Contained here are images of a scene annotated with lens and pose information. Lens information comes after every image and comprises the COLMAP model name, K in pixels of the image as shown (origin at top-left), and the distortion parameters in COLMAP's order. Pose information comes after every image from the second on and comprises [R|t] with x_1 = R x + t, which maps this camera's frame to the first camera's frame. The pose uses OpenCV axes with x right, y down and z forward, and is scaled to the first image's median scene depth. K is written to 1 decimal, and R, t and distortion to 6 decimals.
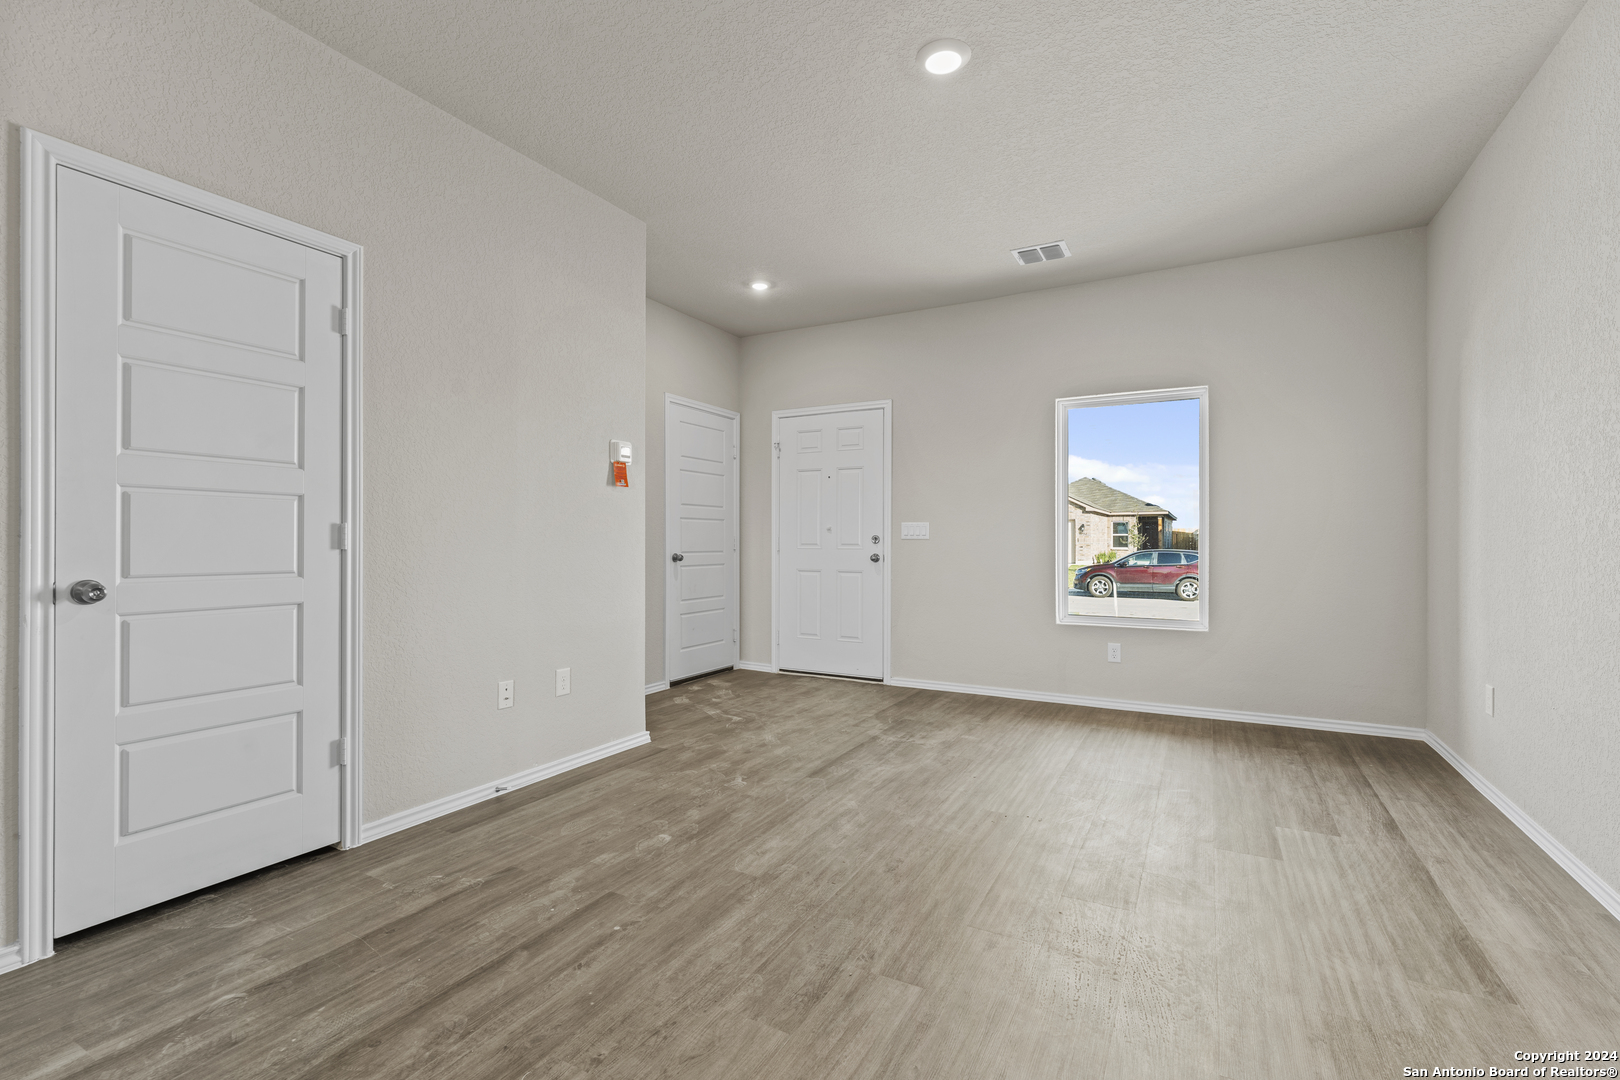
lens RADIAL K [[716.4, 0, 805.4], [0, 716.4, 539.5], [0, 0, 1]] dist [-0.000119, 0.000109]
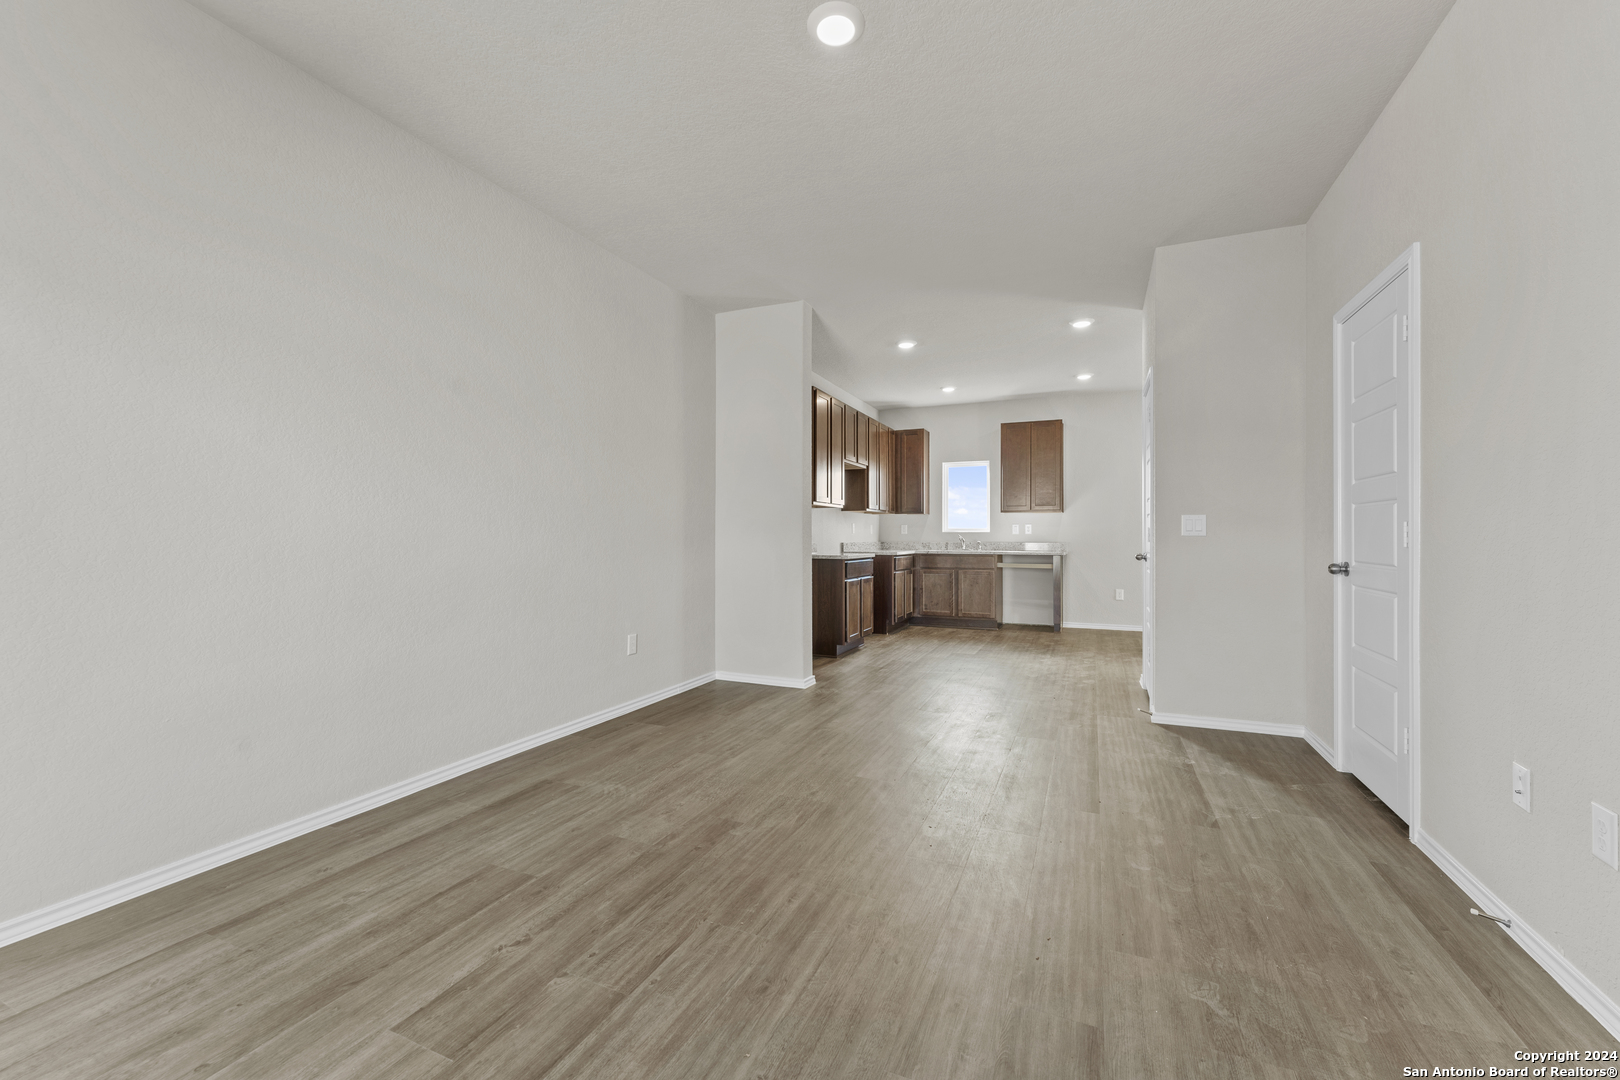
lens RADIAL K [[661.7, 0, 808.7], [0, 661.7, 537.3], [0, 0, 1]] dist [0.001998, 0.000263]
pose [[-0.995090, -0.002503, -0.098941, 0.351196], [-0.002336, 0.999996, -0.001805, 0.004369], [0.098945, -0.001565, -0.995092, 2.082724]]
